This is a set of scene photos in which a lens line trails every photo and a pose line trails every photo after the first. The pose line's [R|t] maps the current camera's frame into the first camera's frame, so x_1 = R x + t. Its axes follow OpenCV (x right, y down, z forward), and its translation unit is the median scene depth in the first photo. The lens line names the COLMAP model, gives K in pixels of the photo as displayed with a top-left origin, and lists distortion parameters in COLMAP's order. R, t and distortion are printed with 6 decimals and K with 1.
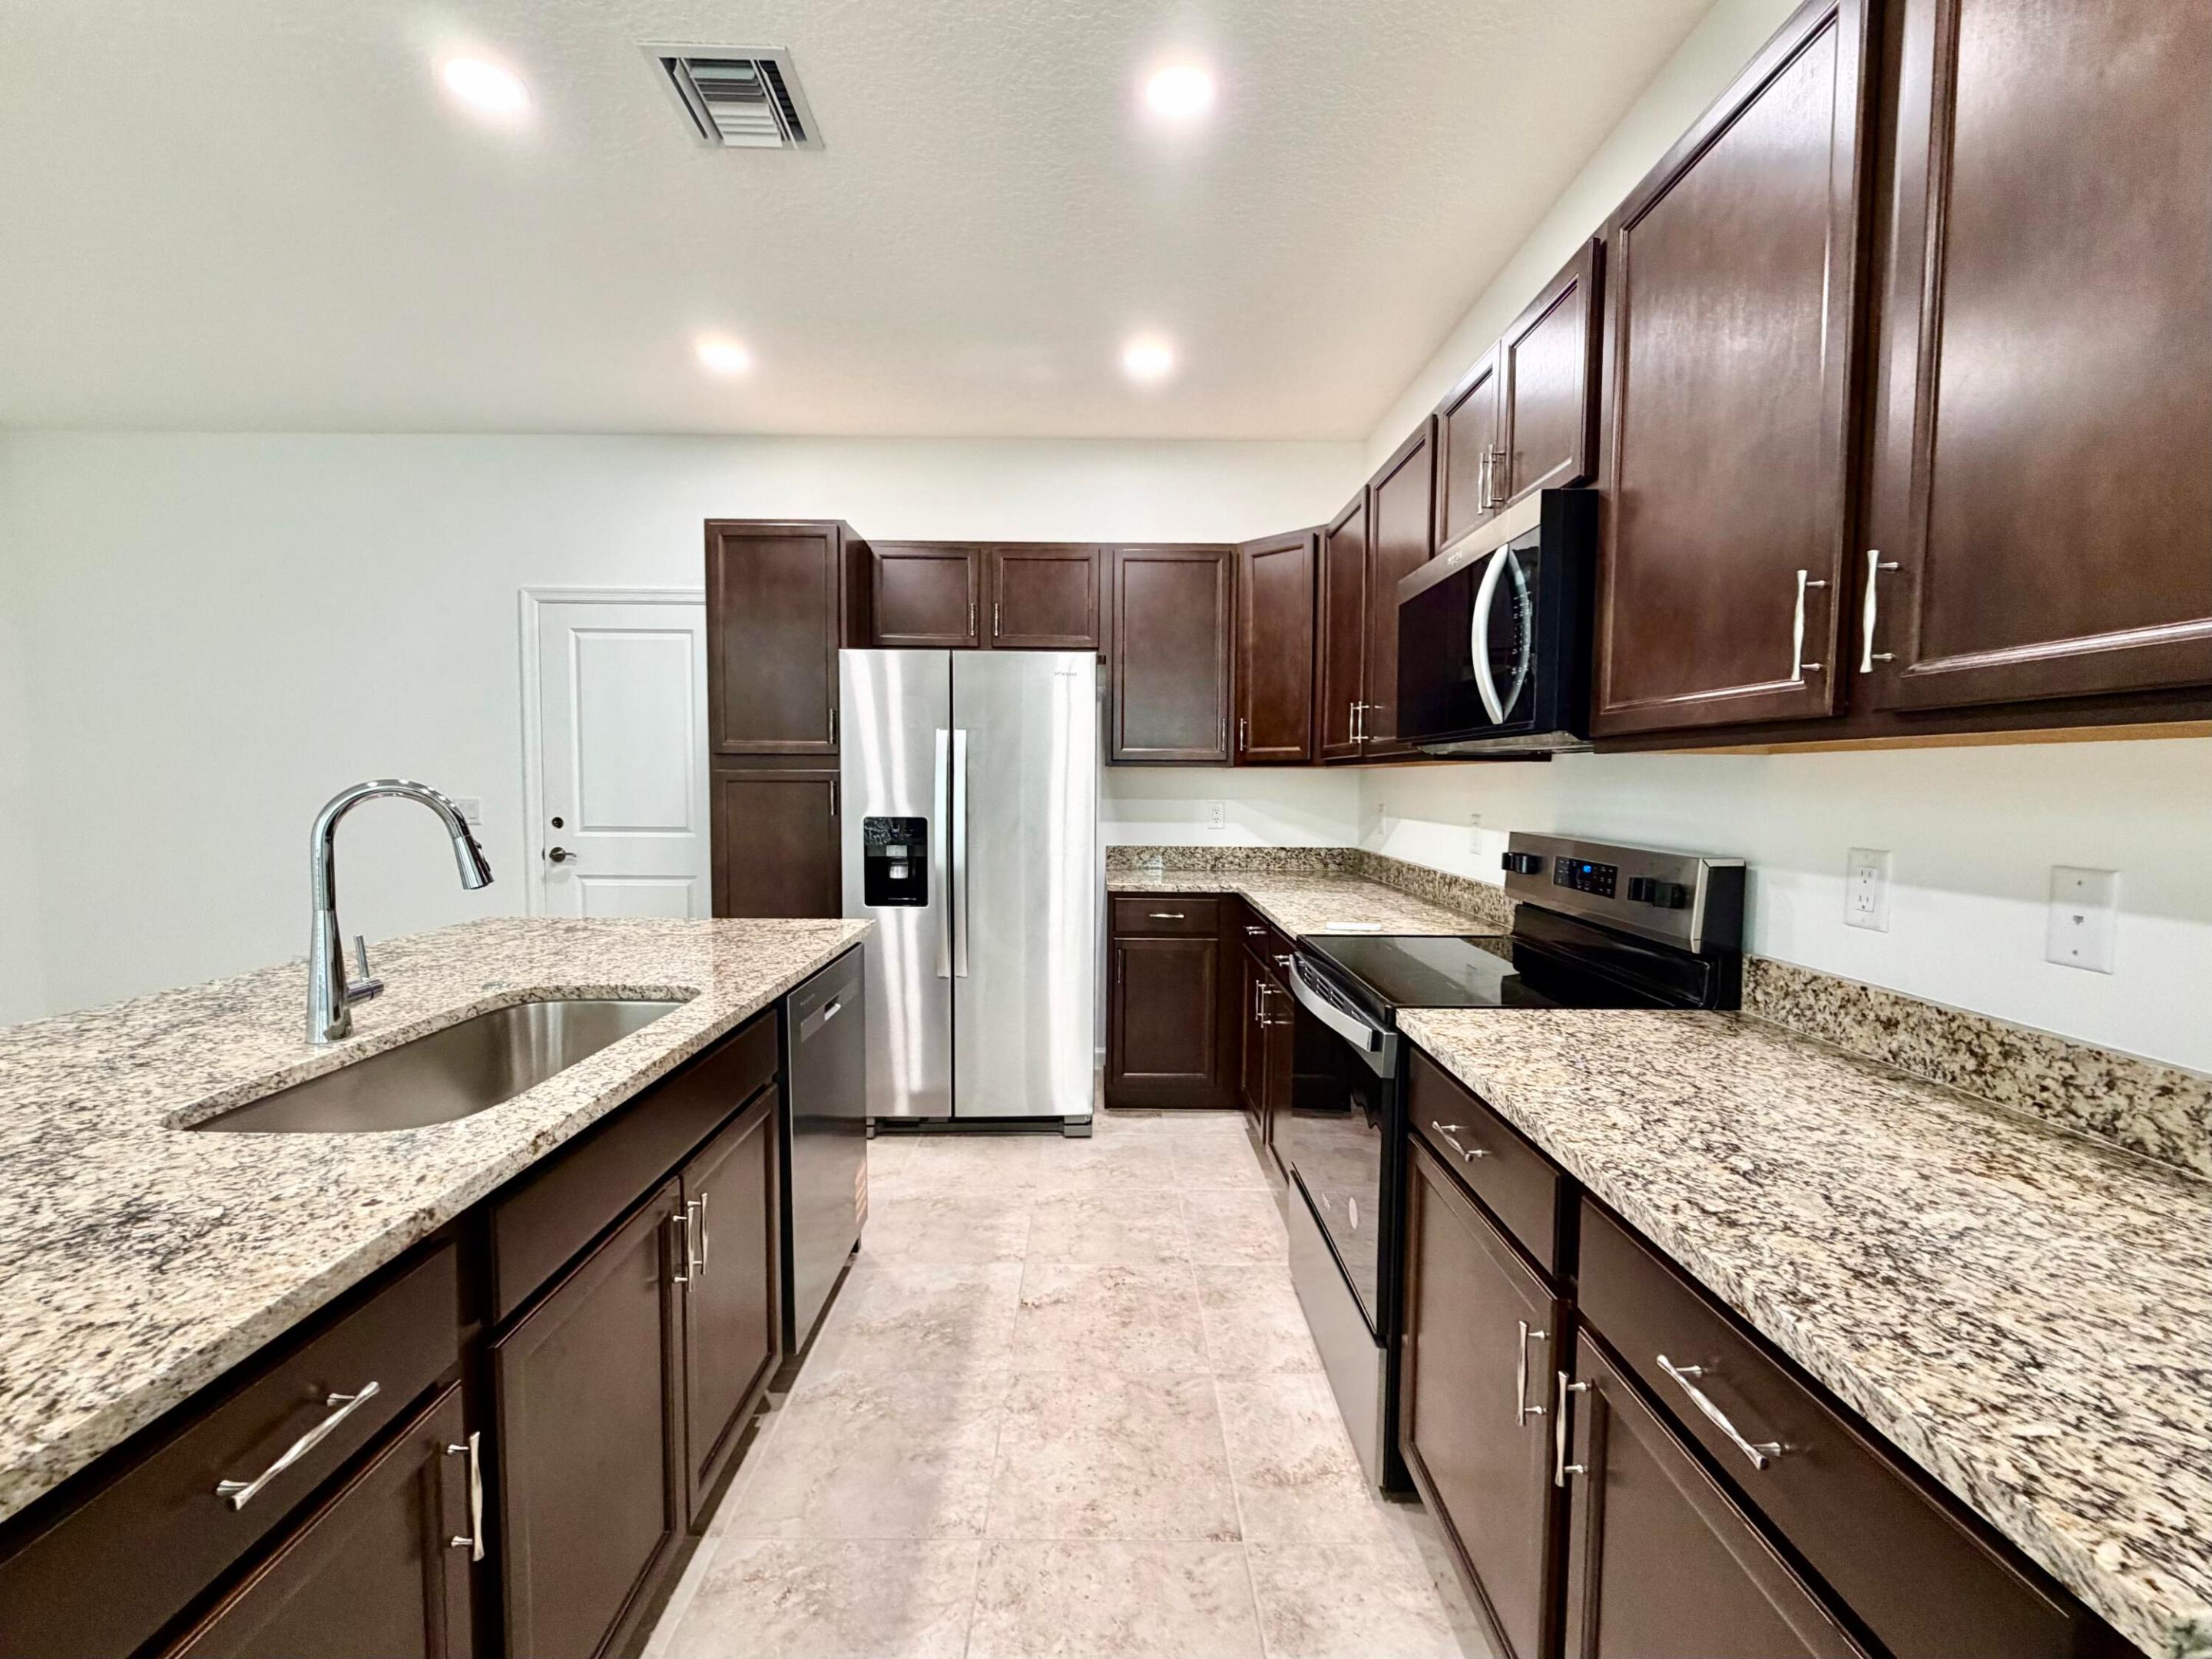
lens RADIAL K [[911.9, 0, 1106.0], [0, 911.9, 829.5], [0, 0, 1]] dist [0.000411, 0.000097]
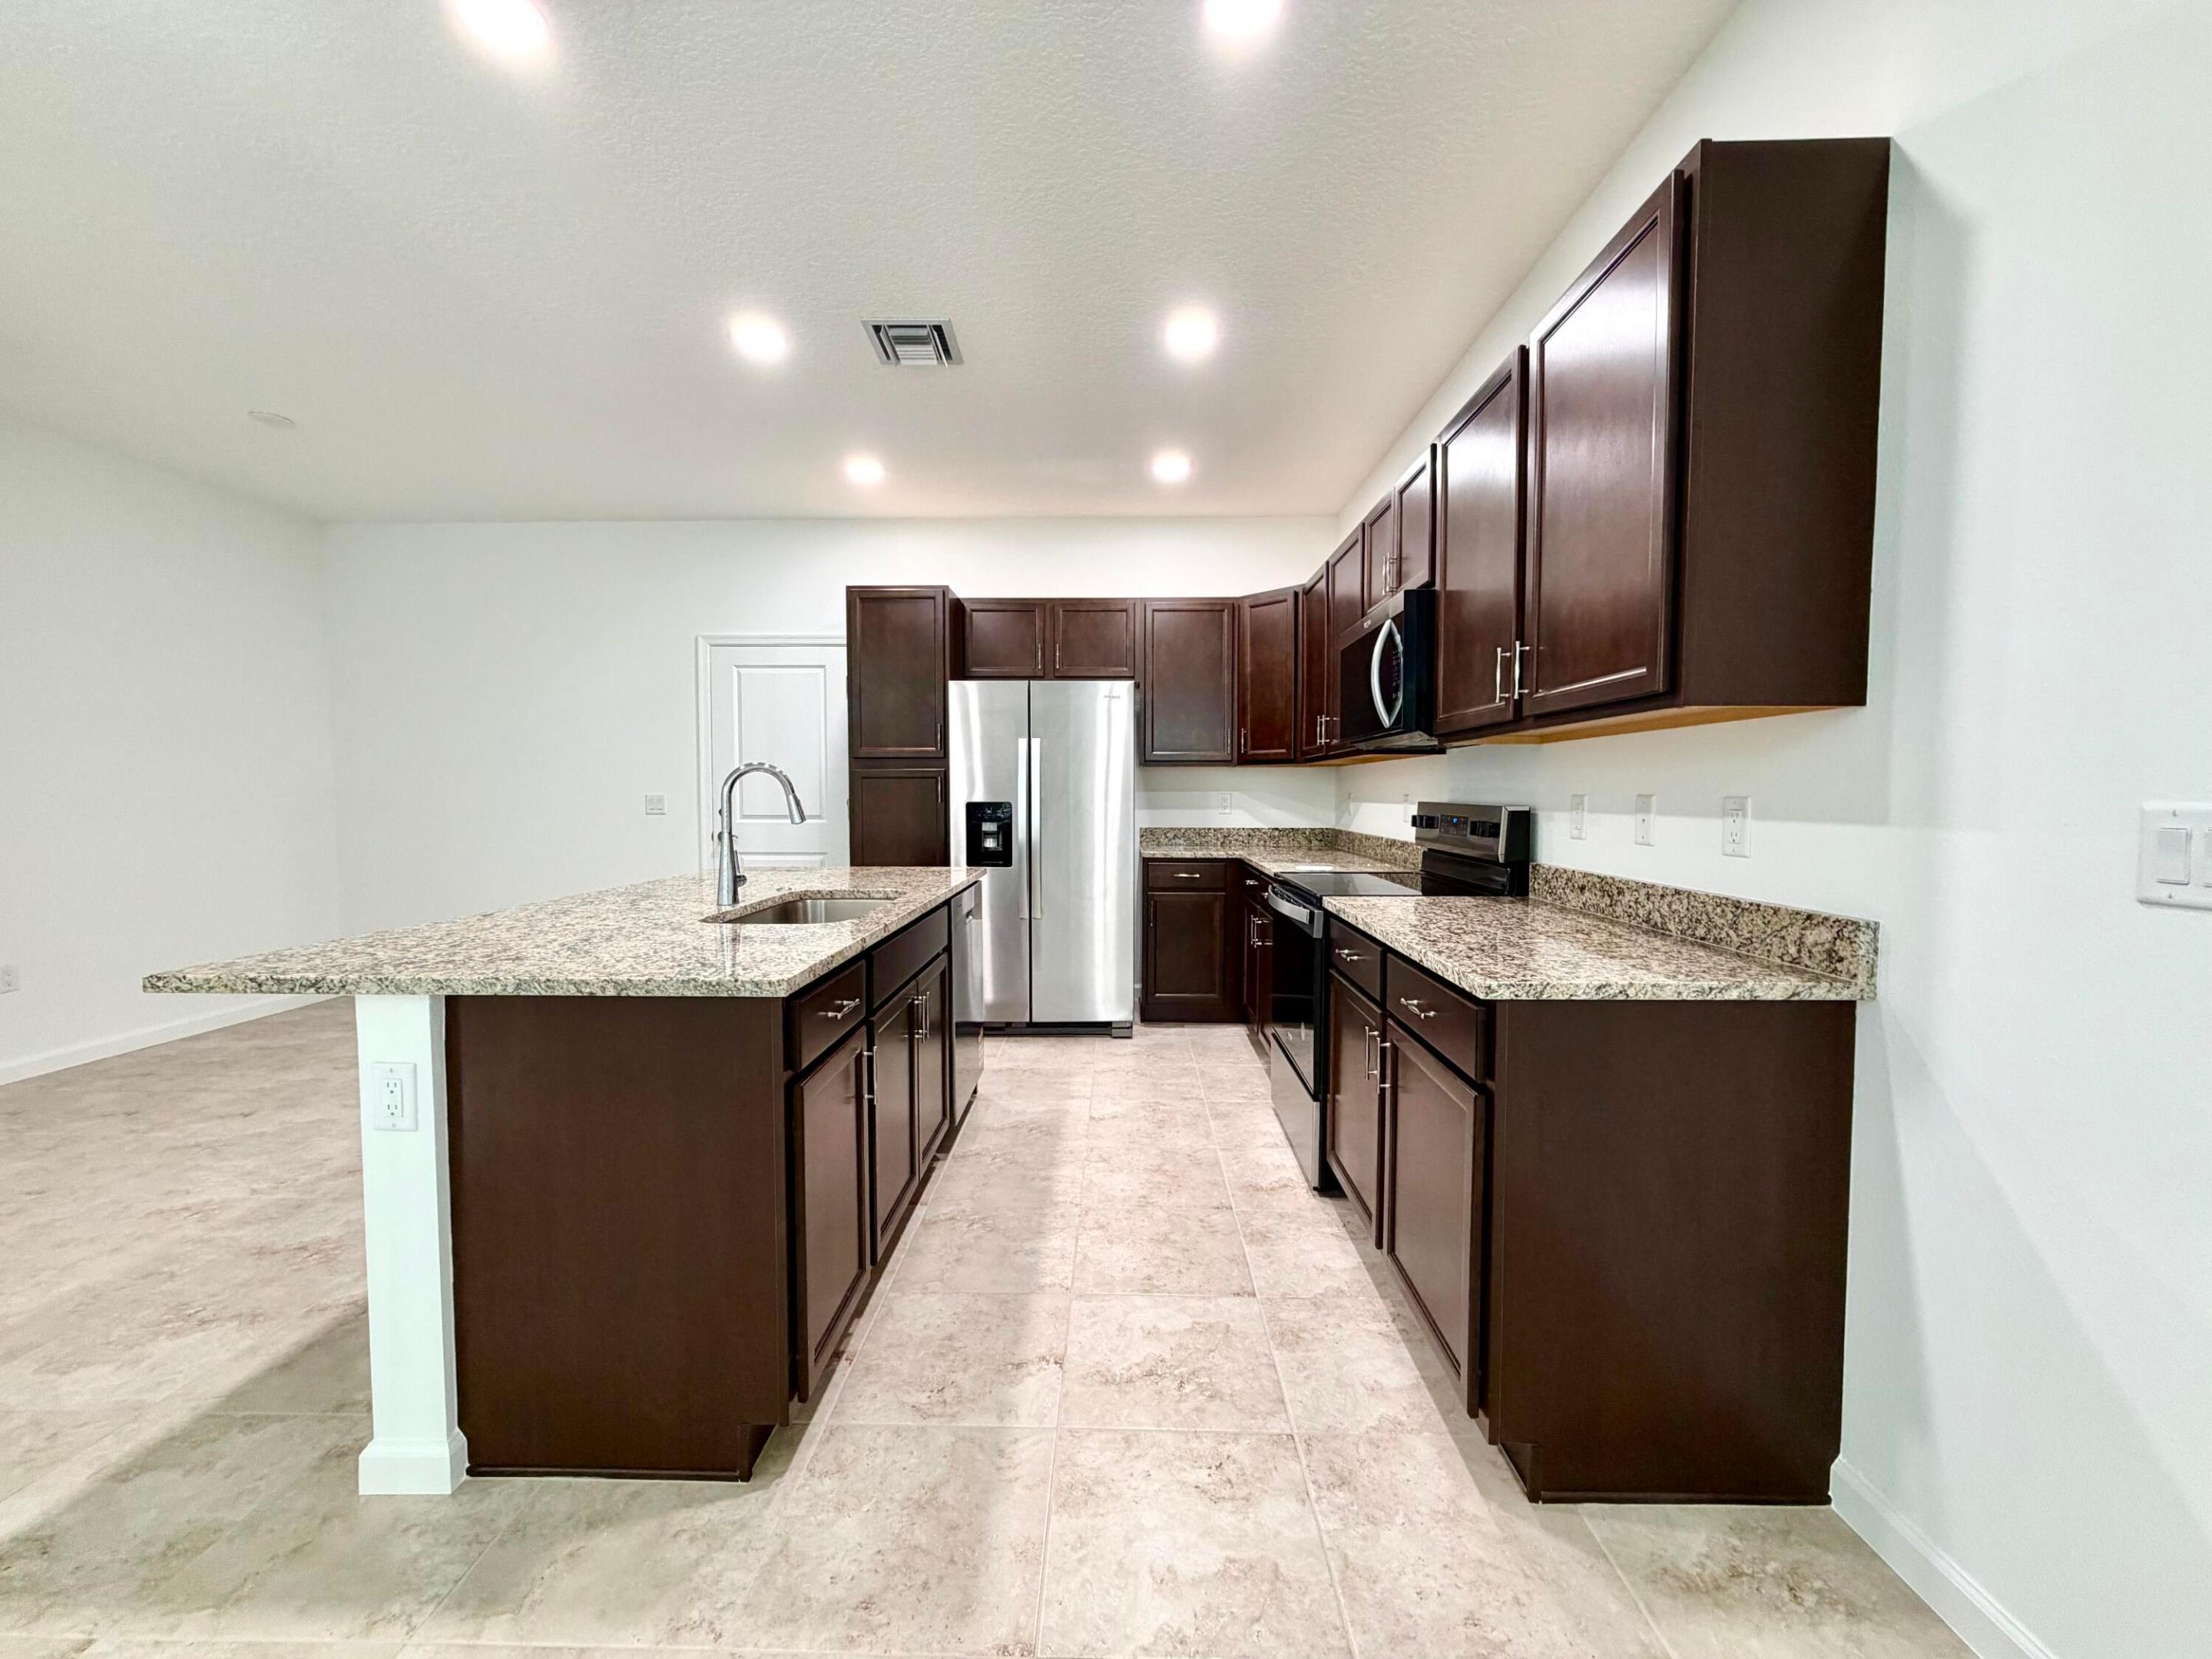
lens RADIAL K [[888.8, 0, 1107.2], [0, 888.8, 831.8], [0, 0, 1]] dist [0.000395, 0.000344]
pose [[0.999697, -0.006021, -0.023860, -0.021721], [0.005744, 0.999916, -0.011641, 0.051490], [0.023928, 0.011501, 0.999648, -0.358384]]
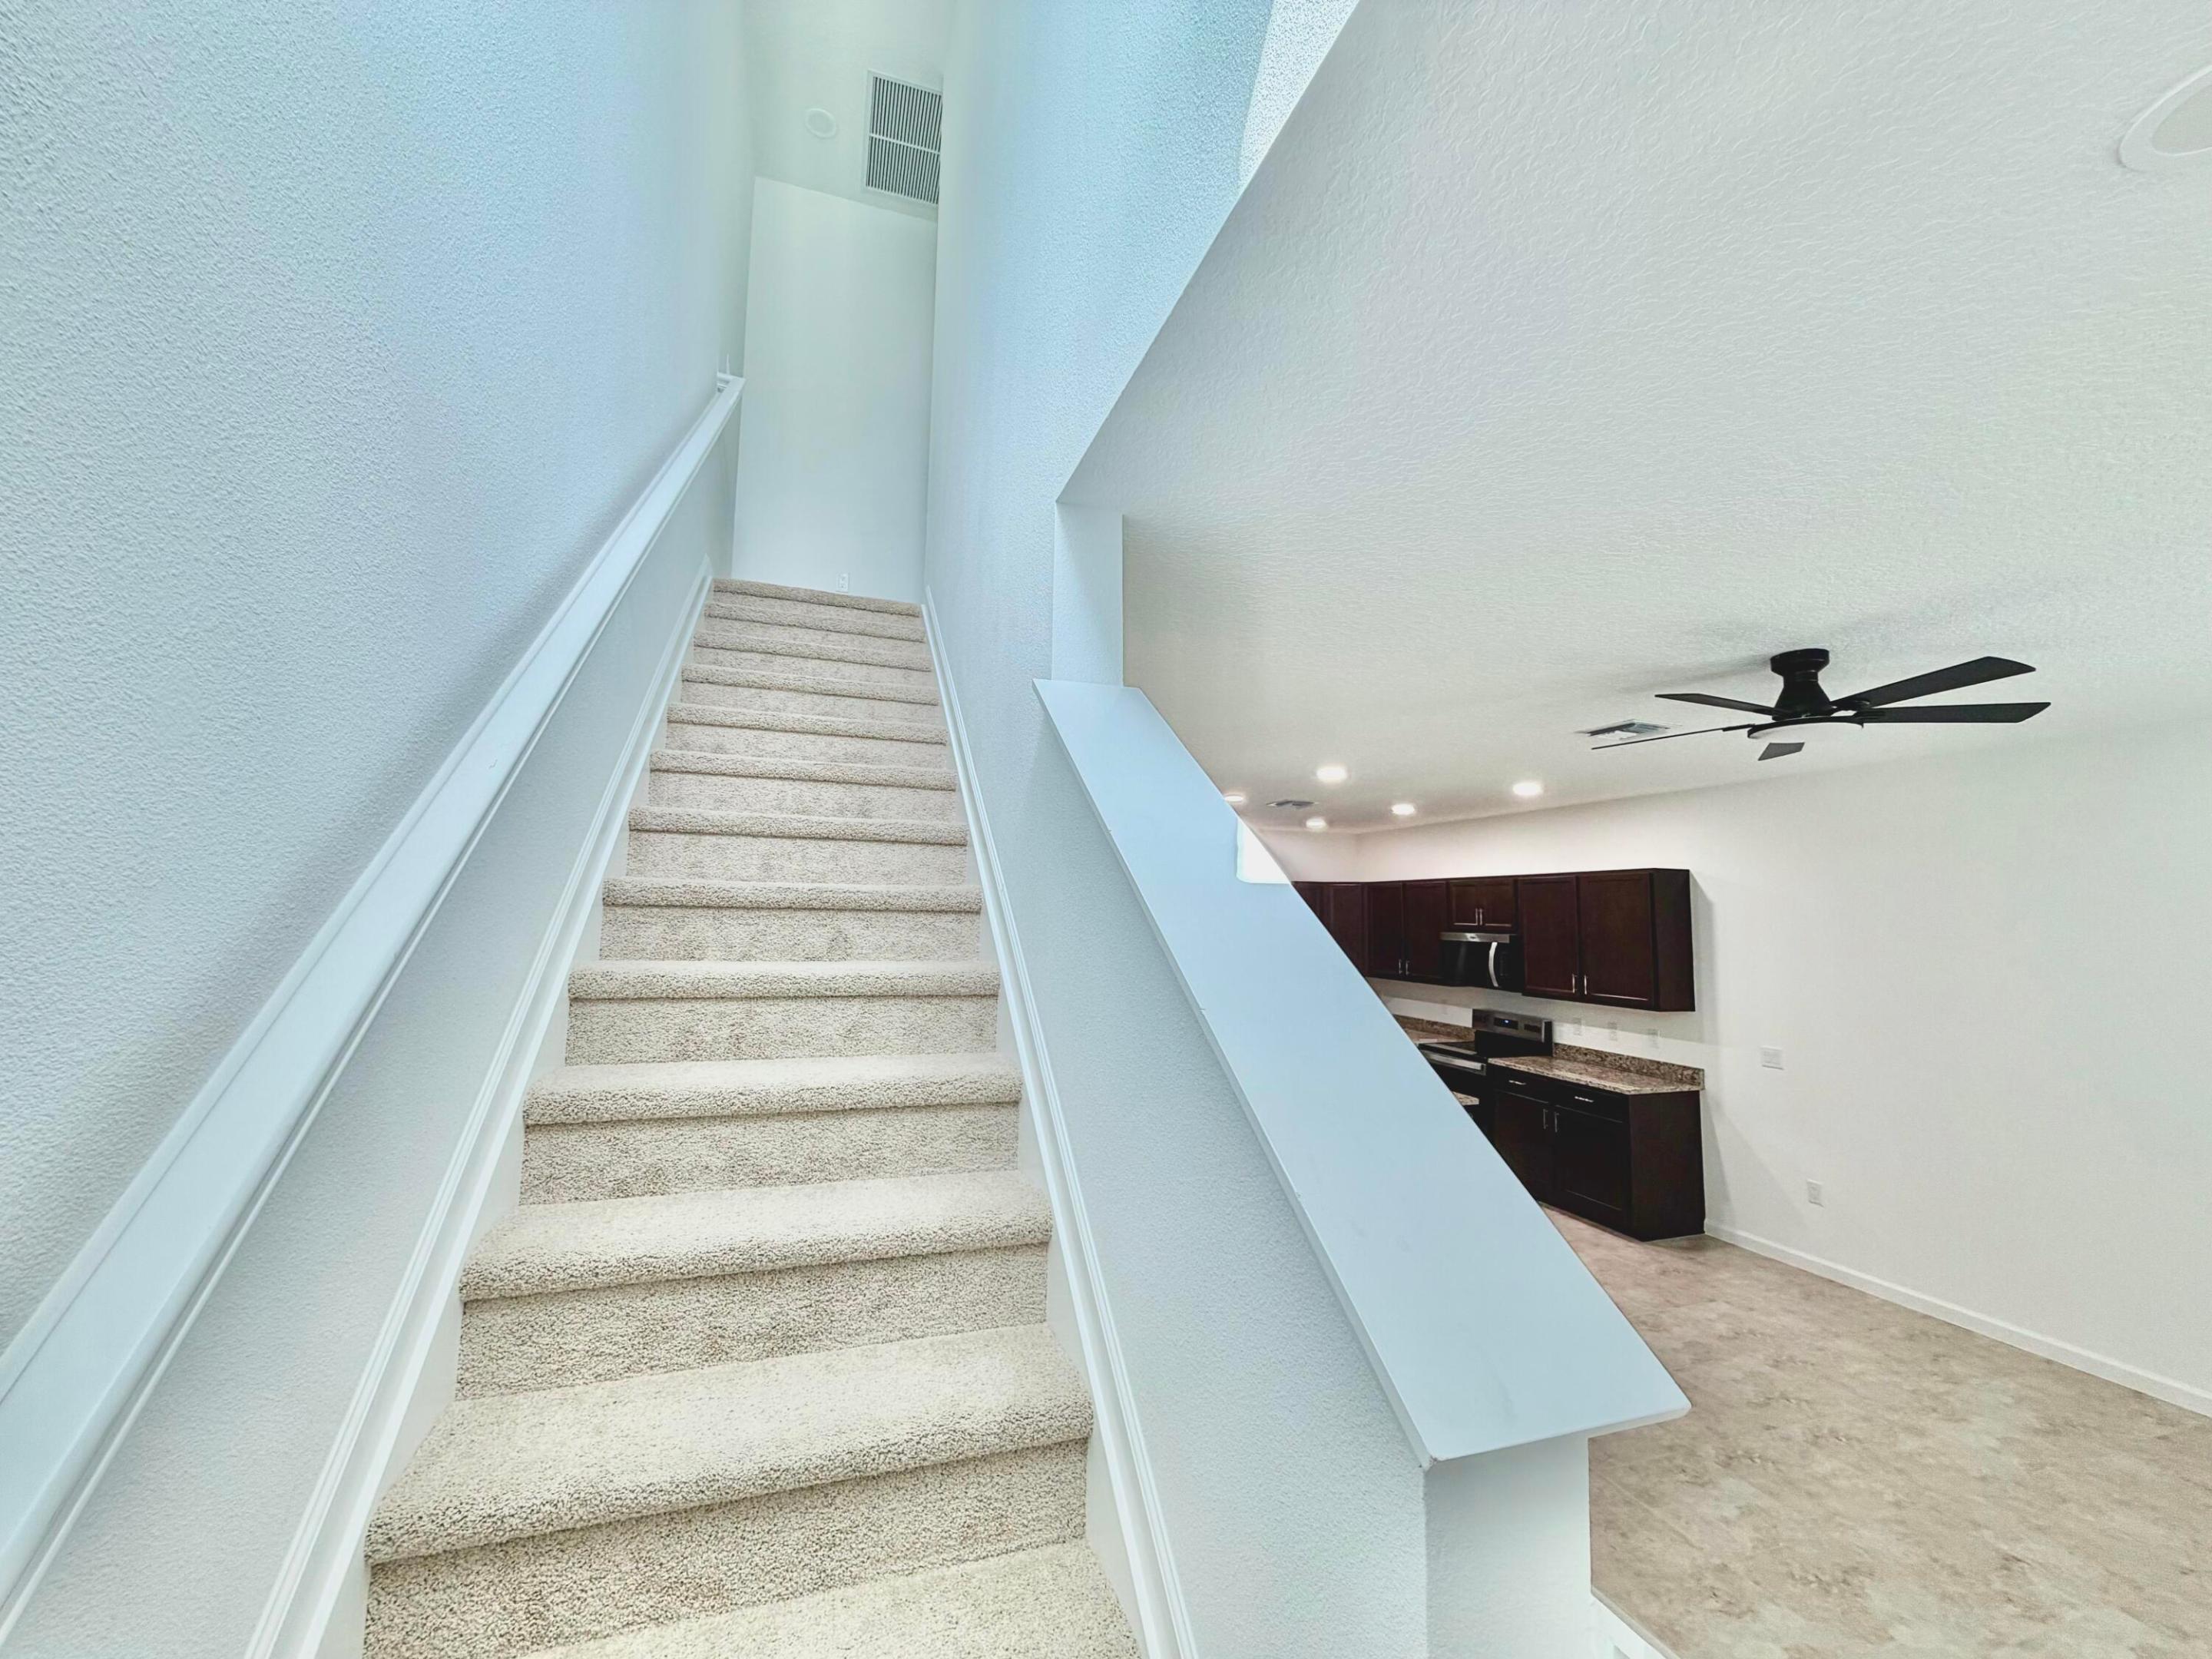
lens RADIAL K [[888.8, 0, 1107.2], [0, 888.8, 831.8], [0, 0, 1]] dist [0.000395, 0.000344]
pose [[0.949860, 0.035726, 0.310629, -1.440074], [0.009879, 0.989526, -0.144018, -0.143604], [-0.312521, 0.139865, 0.939558, -1.323162]]
